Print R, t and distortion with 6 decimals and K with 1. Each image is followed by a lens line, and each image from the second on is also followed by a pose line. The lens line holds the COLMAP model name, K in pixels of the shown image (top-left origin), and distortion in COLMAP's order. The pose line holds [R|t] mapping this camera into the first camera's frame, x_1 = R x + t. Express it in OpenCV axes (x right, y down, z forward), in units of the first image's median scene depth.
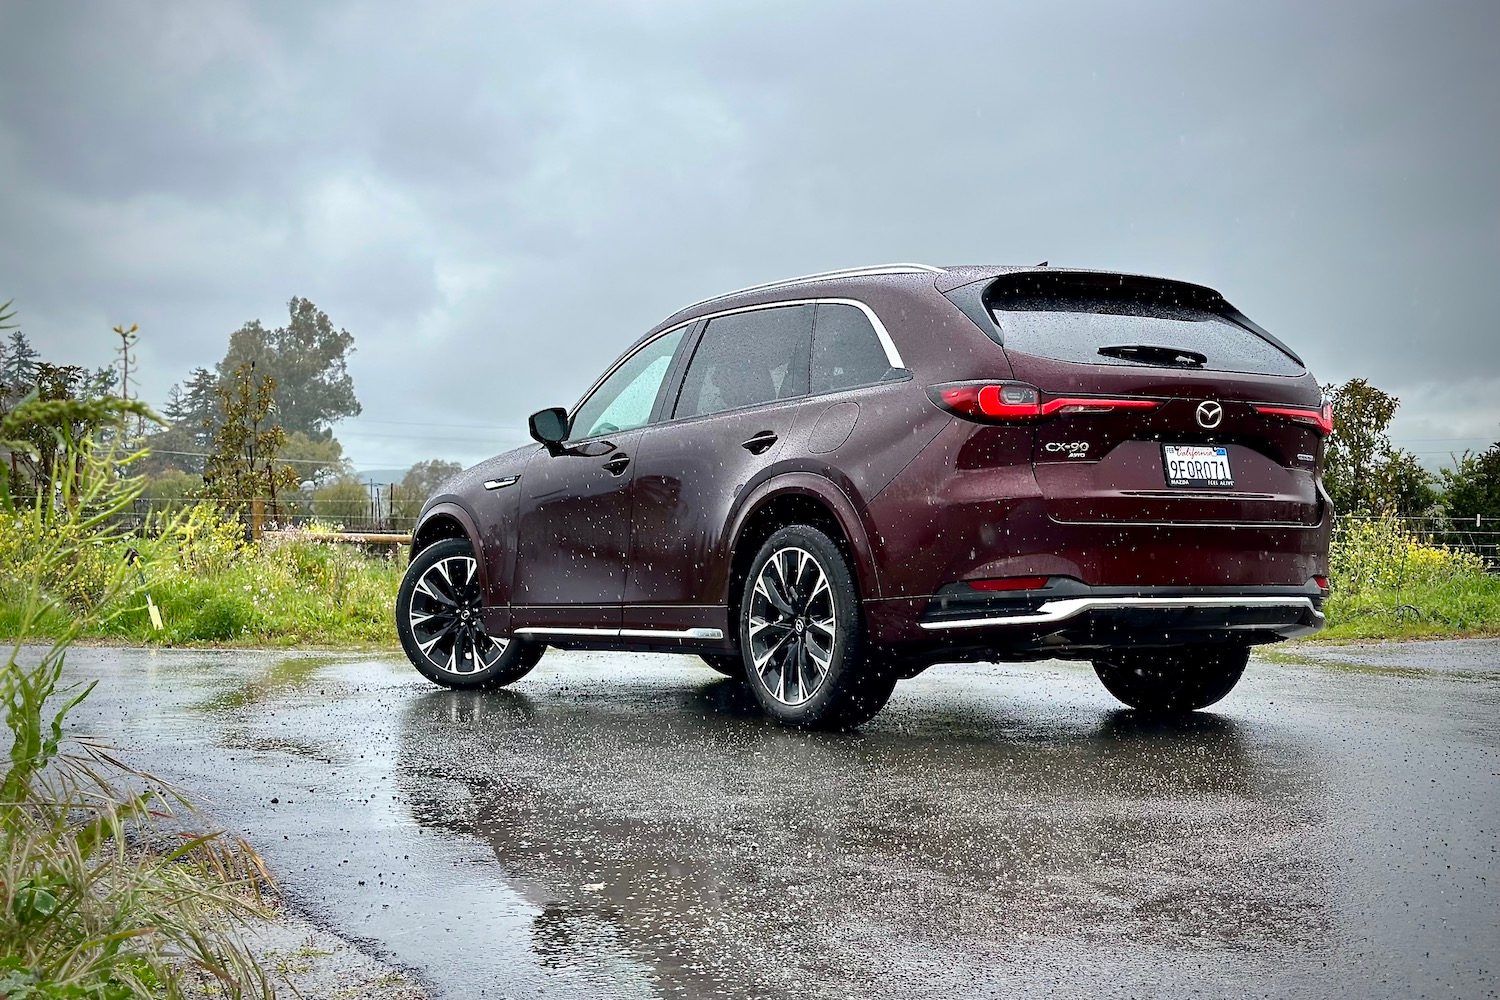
lens RADIAL K [[2083.3, 0, 750.0], [0, 2083.3, 500.0], [0, 0, 1]] dist [0.208702, 0.013482]
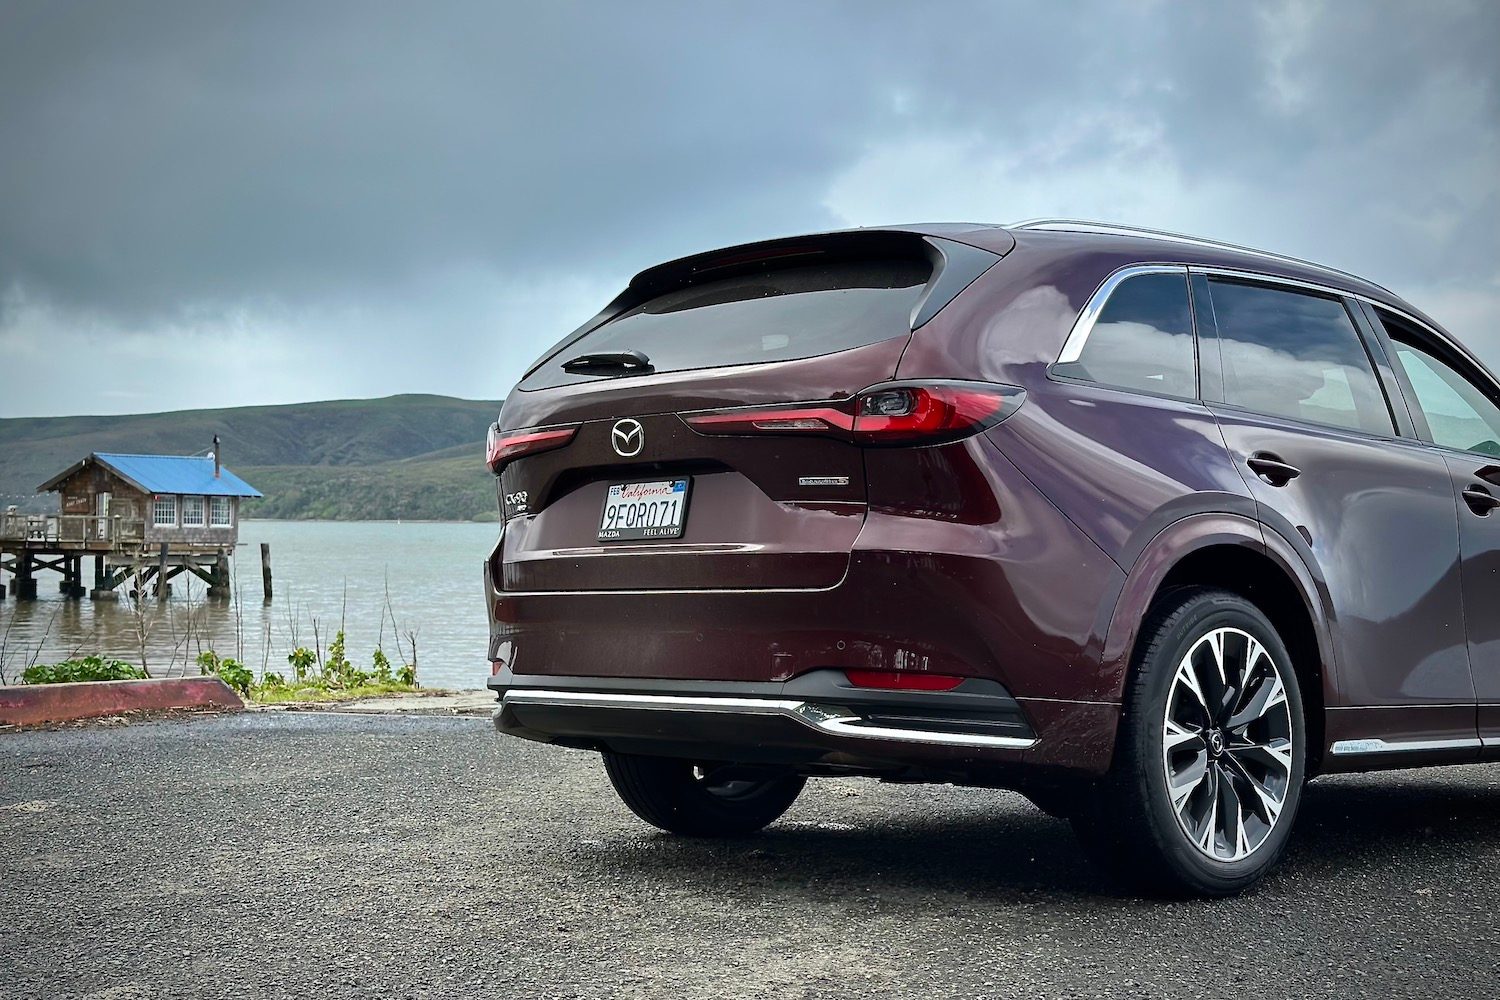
lens RADIAL K [[2083.3, 0, 750.0], [0, 2083.3, 500.0], [0, 0, 1]] dist [0.208702, 0.013482]
pose [[0.202248, -0.055636, -0.977753, 0.917959], [0.026729, 0.998327, -0.051278, 0.017880], [0.978969, -0.015763, 0.203397, 0.896027]]
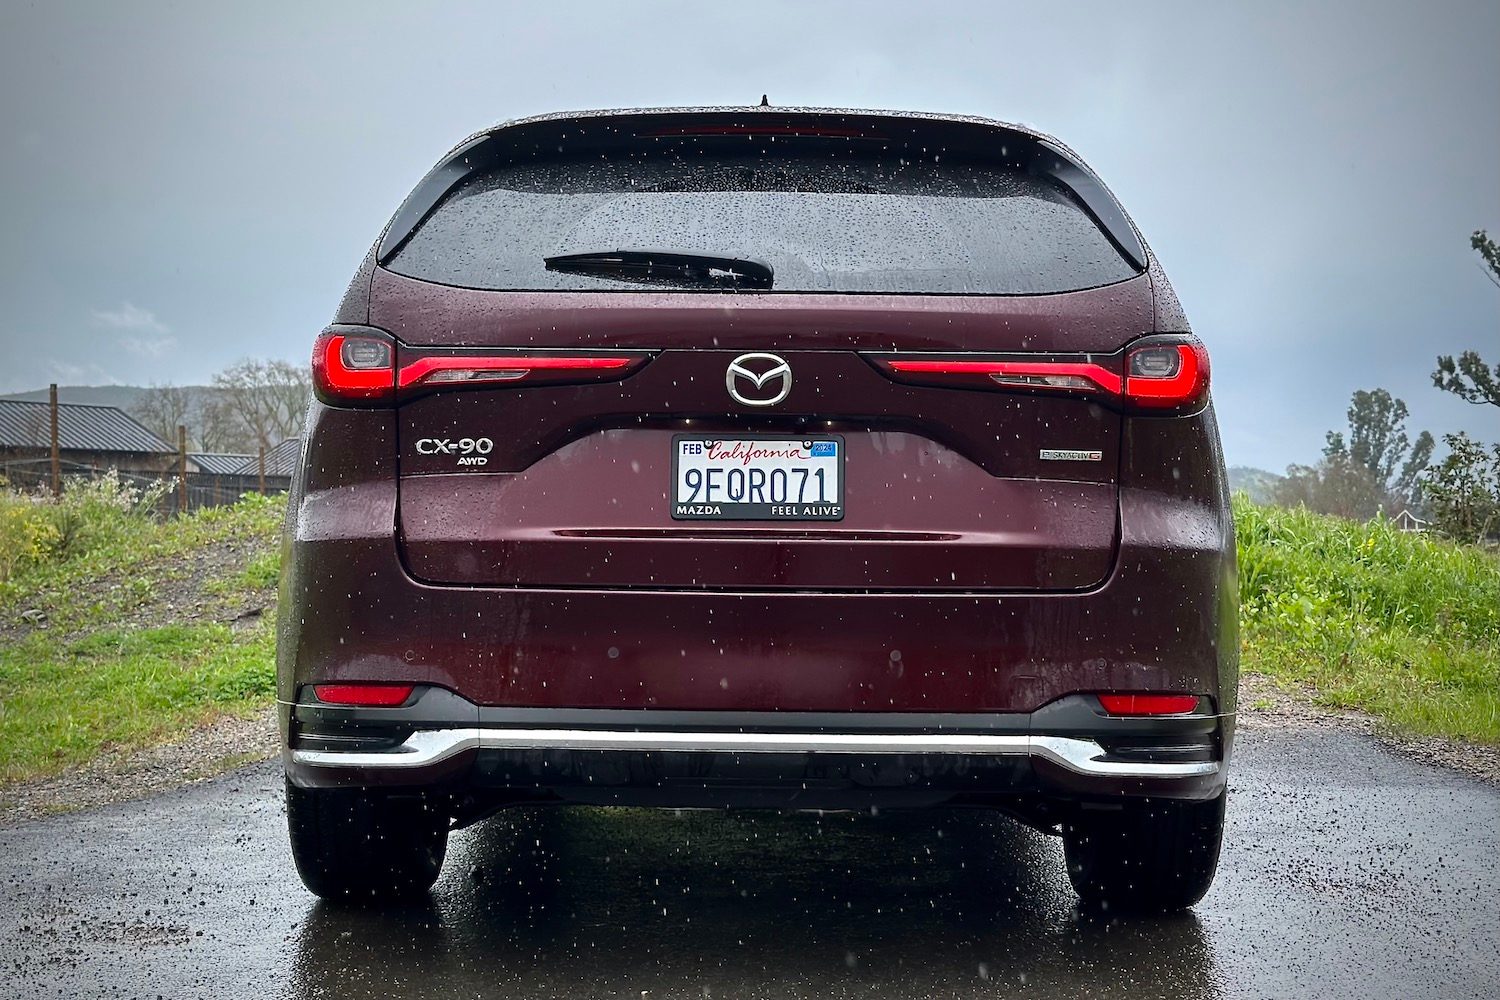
lens RADIAL K [[2083.3, 0, 750.0], [0, 2083.3, 500.0], [0, 0, 1]] dist [0.208702, 0.013482]
pose [[0.842284, 0.012155, -0.538898, 0.491992], [0.006165, 0.999463, 0.032179, -0.027509], [0.538999, -0.030426, 0.841756, 0.567615]]
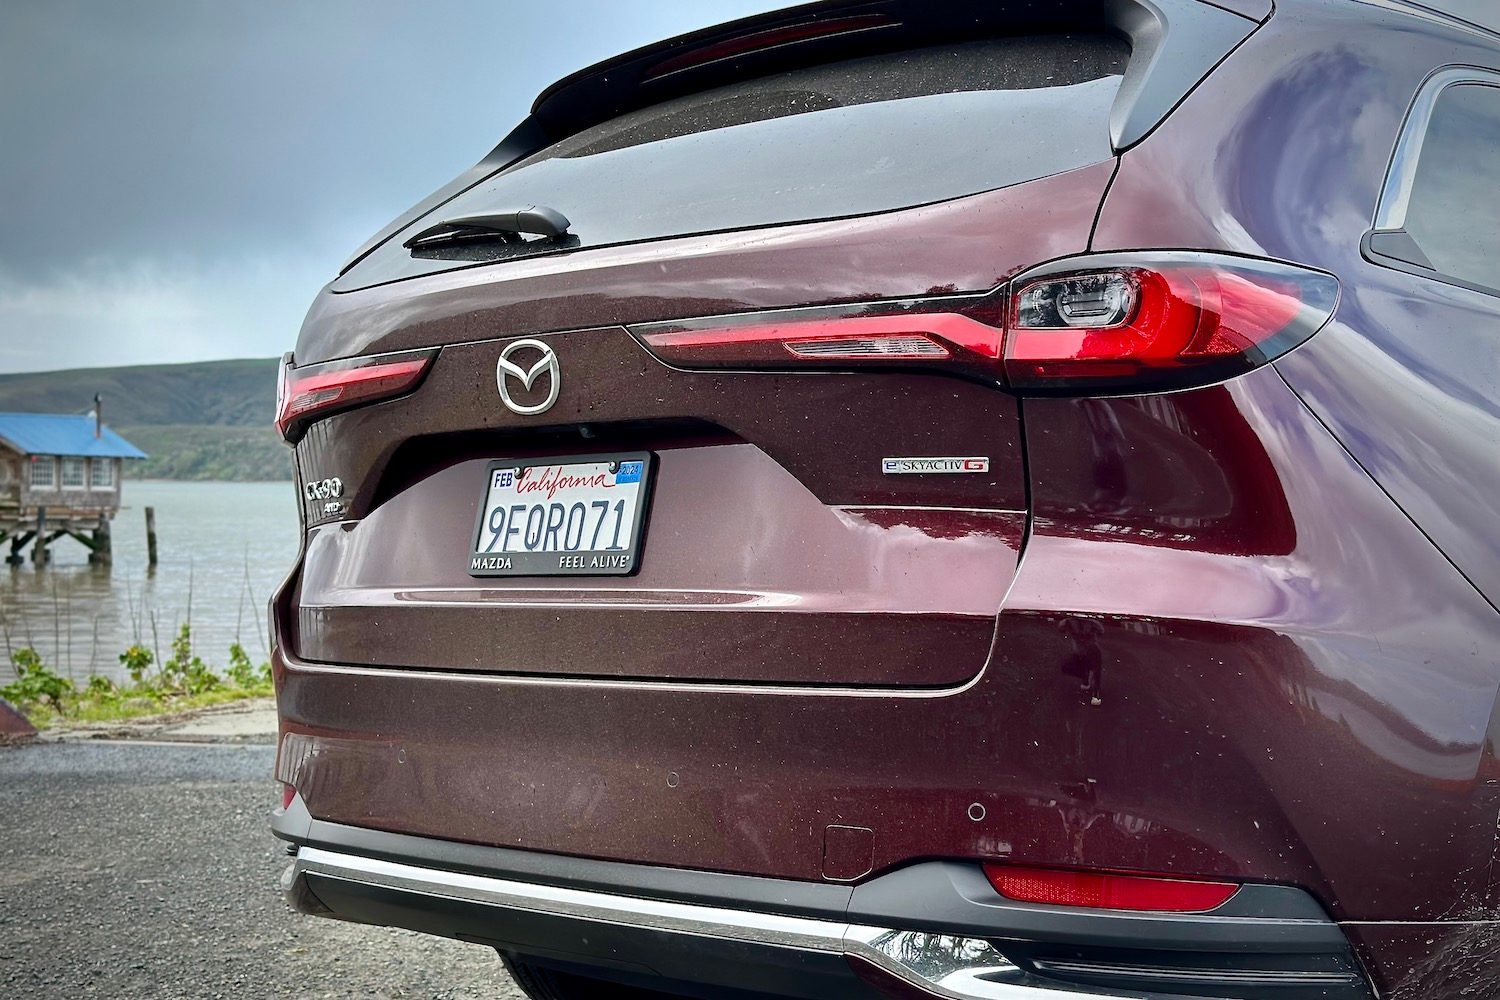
lens RADIAL K [[2166.2, 0, 750.0], [0, 2166.2, 500.0], [0, 0, 1]] dist [0.116591, -0.023253]
pose [[0.243279, -0.038675, -0.969185, 0.591151], [0.024886, 0.999125, -0.033623, -0.005623], [0.969637, -0.015940, 0.244029, 0.945003]]
